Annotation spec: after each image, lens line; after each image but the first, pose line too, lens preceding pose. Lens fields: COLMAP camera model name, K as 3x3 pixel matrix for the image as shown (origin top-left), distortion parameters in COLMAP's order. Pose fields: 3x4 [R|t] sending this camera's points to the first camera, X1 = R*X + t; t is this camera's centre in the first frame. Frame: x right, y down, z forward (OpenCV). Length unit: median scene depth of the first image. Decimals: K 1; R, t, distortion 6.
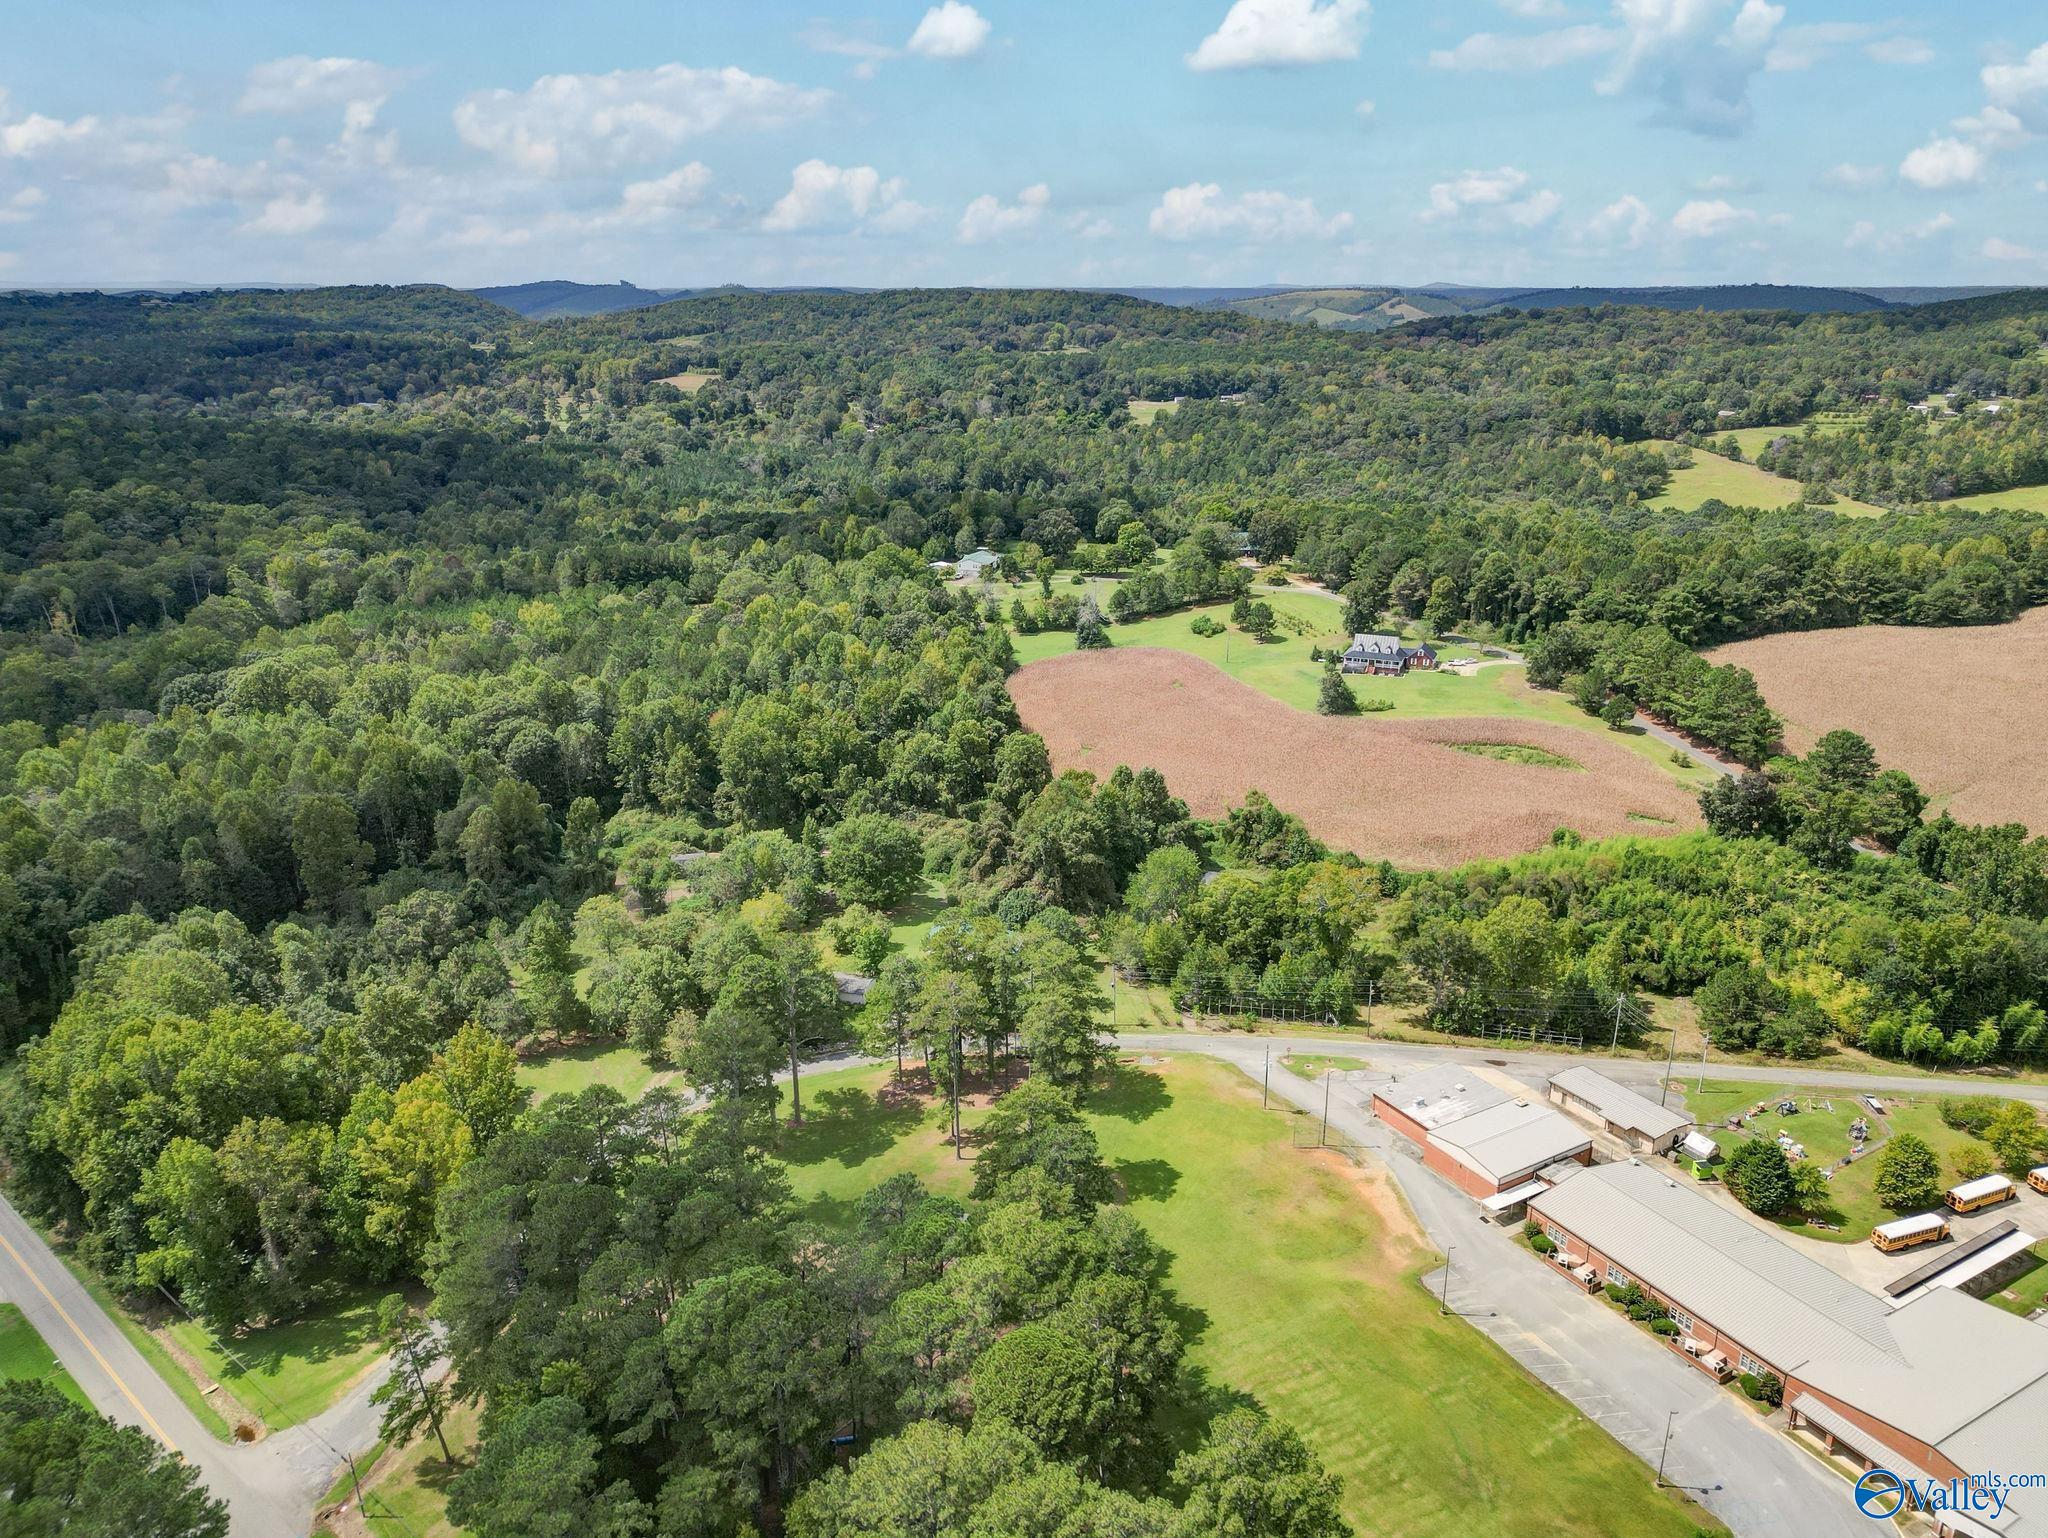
lens RADIAL K [[1438.7, 0, 1024.0], [0, 1438.7, 769.0], [0, 0, 1]] dist [0.065431, -0.059072]
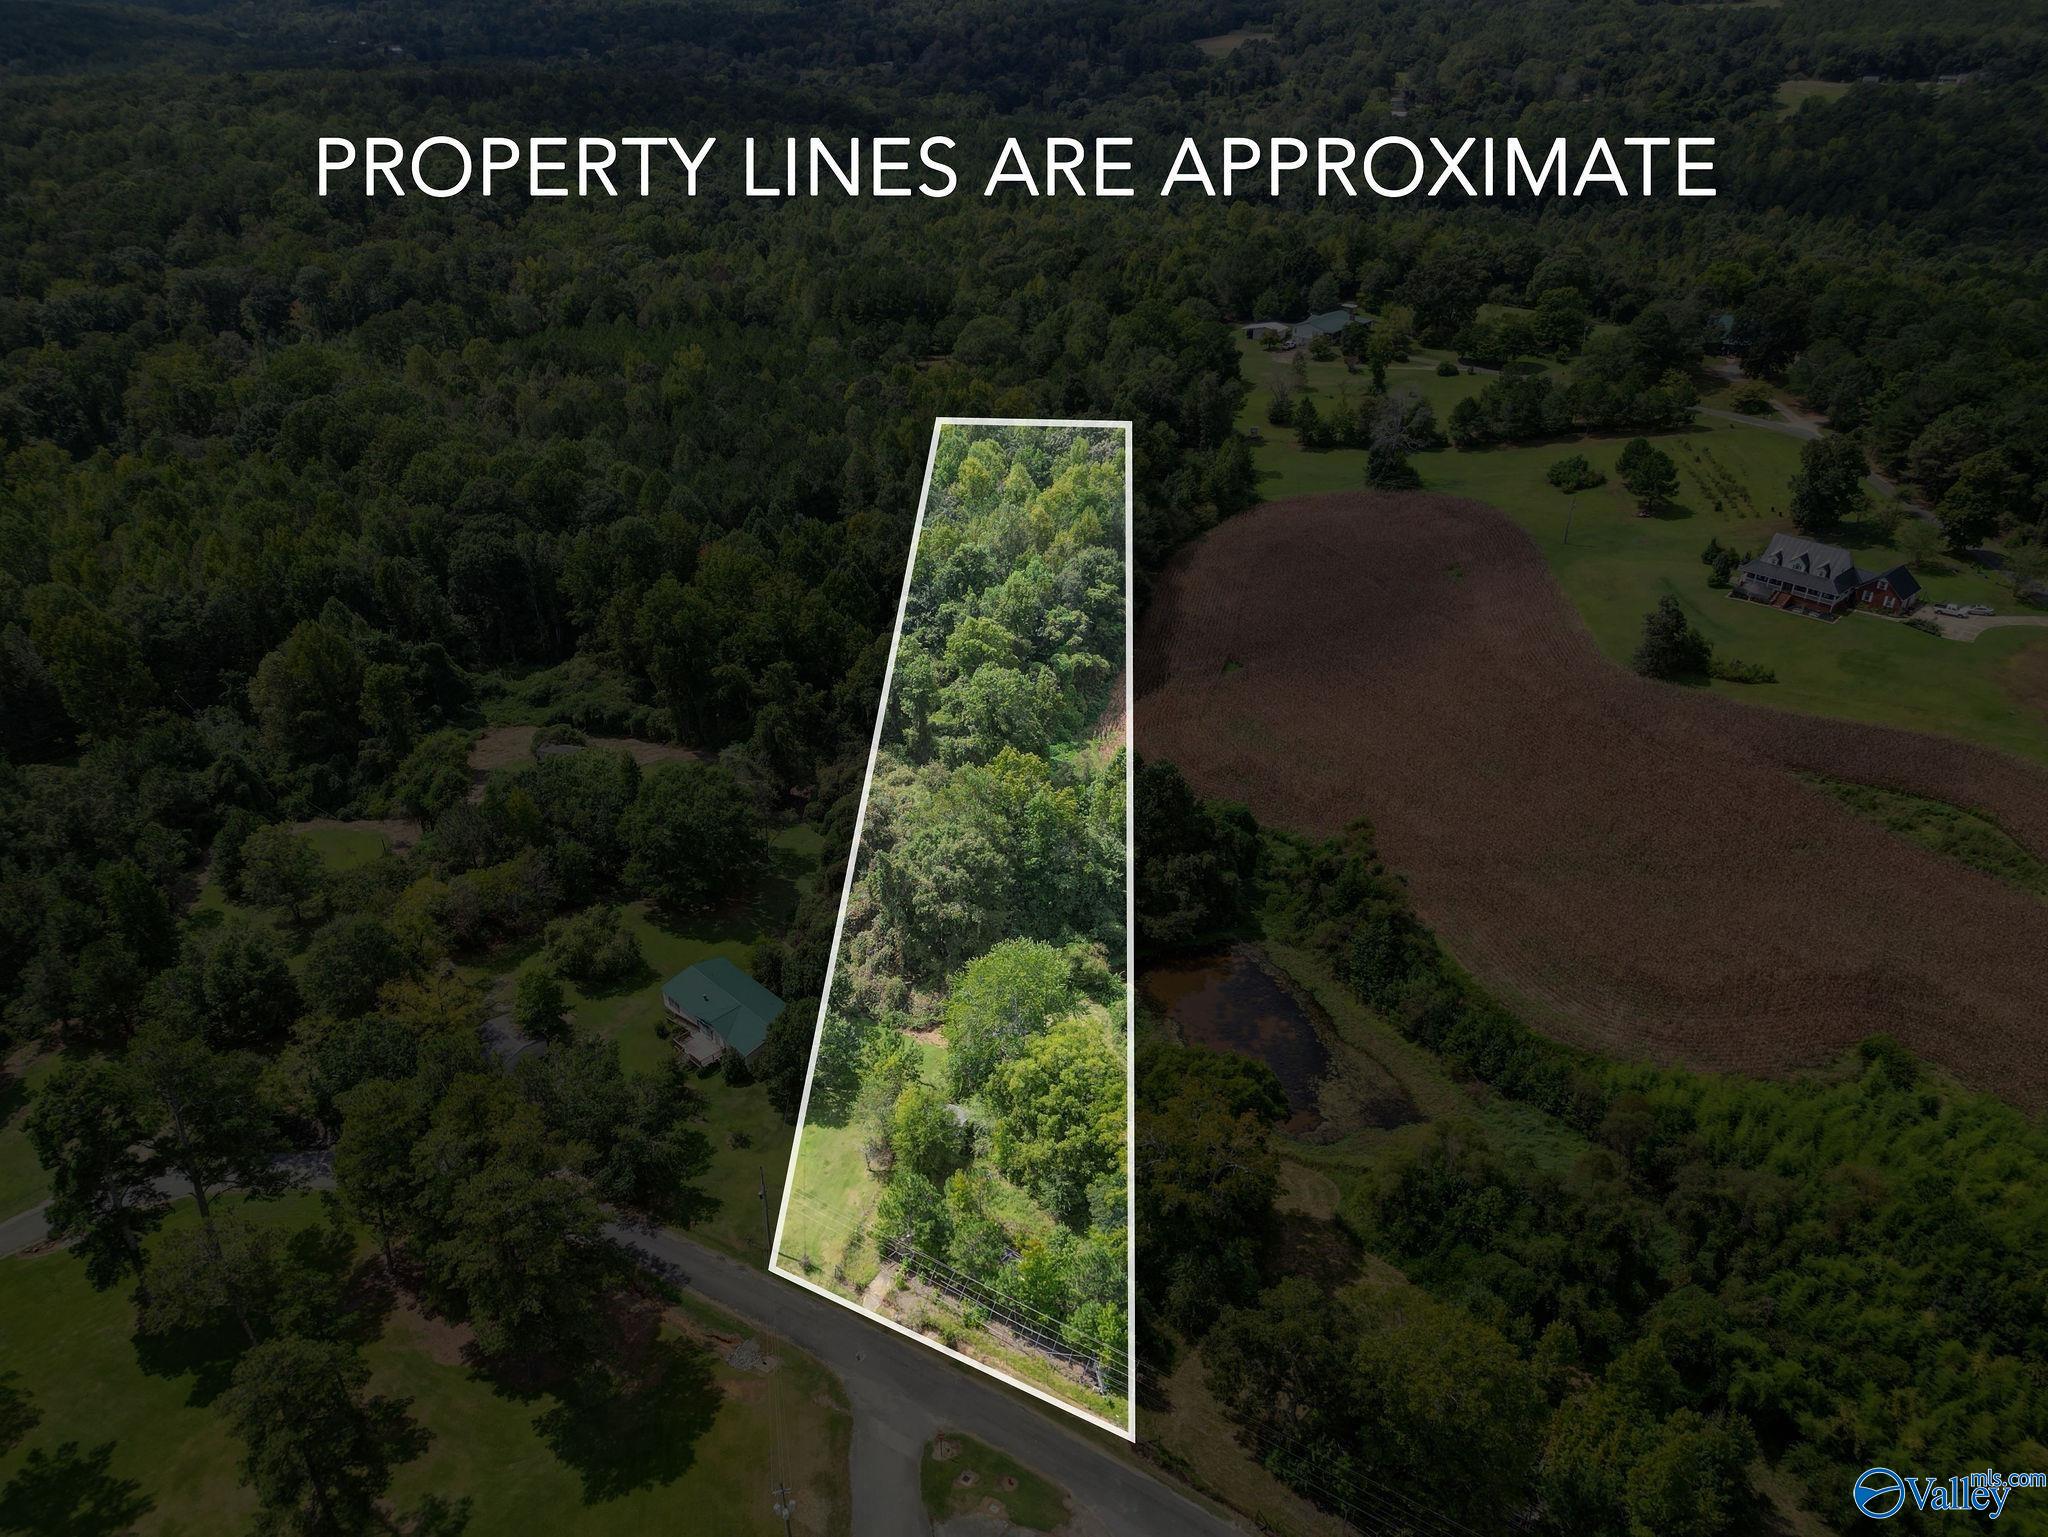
lens RADIAL K [[1499.6, 0, 984.2], [0, 1499.6, 762.6], [0, 0, 1]] dist [0.030902, -0.010861]
pose [[0.902233, 0.206605, -0.378537, 0.193736], [-0.131878, 0.967901, 0.213951, -0.094298], [0.410590, -0.143113, 0.900519, 0.286207]]
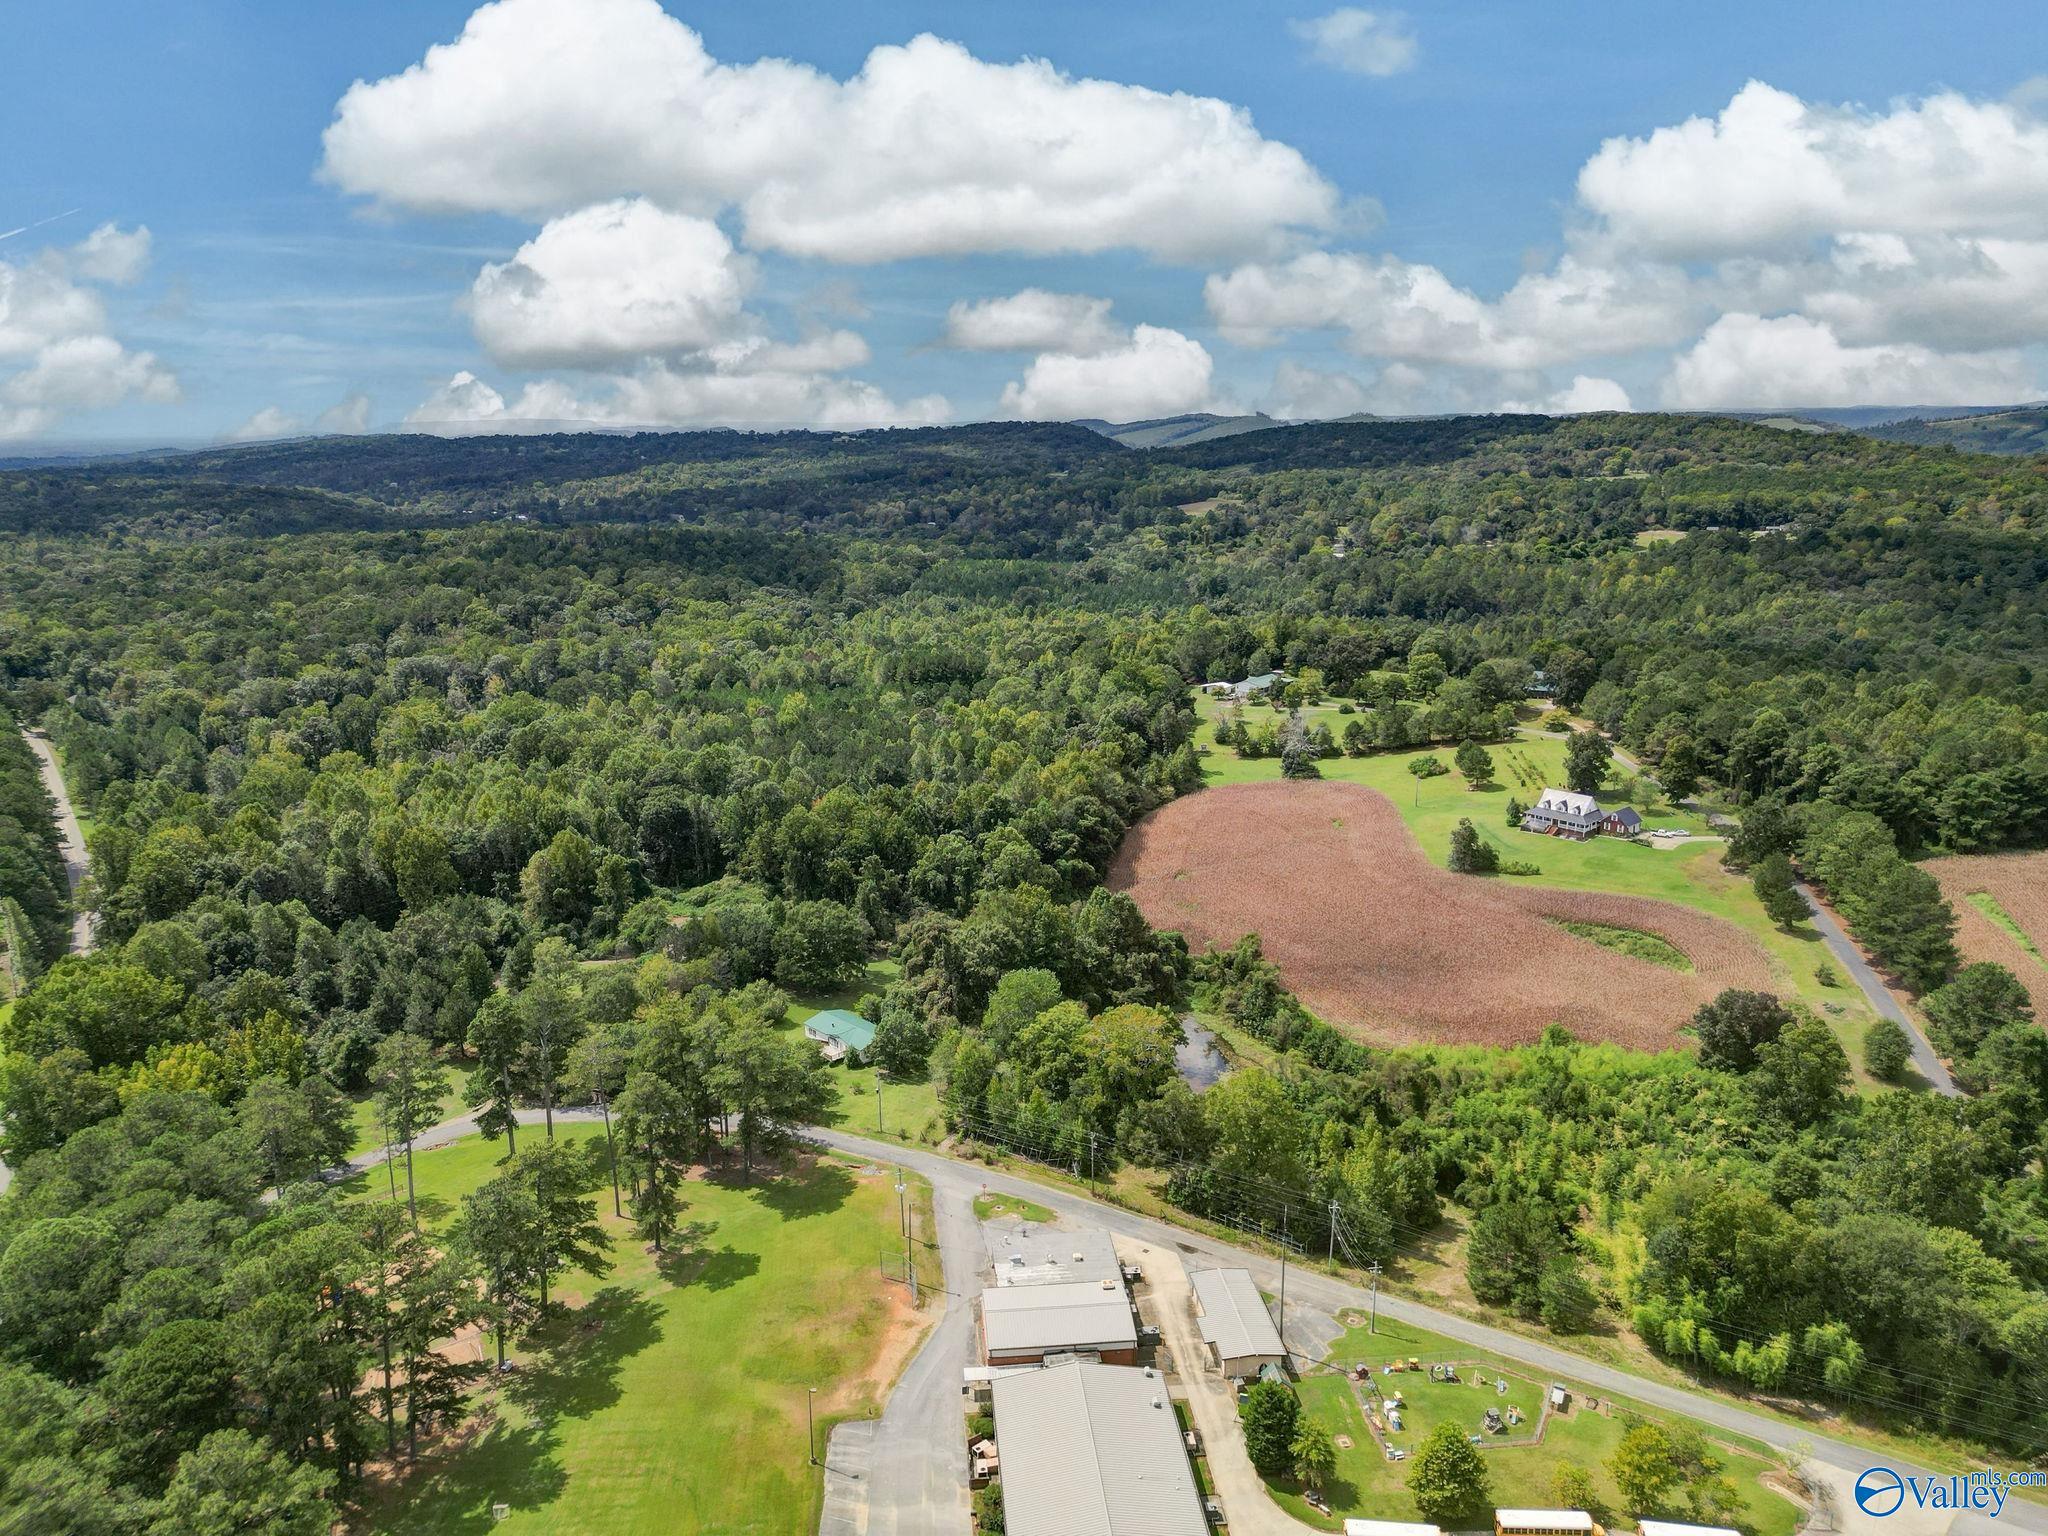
lens RADIAL K [[1438.7, 0, 1024.0], [0, 1438.7, 768.0], [0, 0, 1]] dist [0.065431, -0.059072]
pose [[0.906412, 0.091695, -0.412322, 0.311297], [-0.125106, 0.990633, -0.054719, -0.017307], [0.403443, 0.101182, 0.909393, 0.057535]]
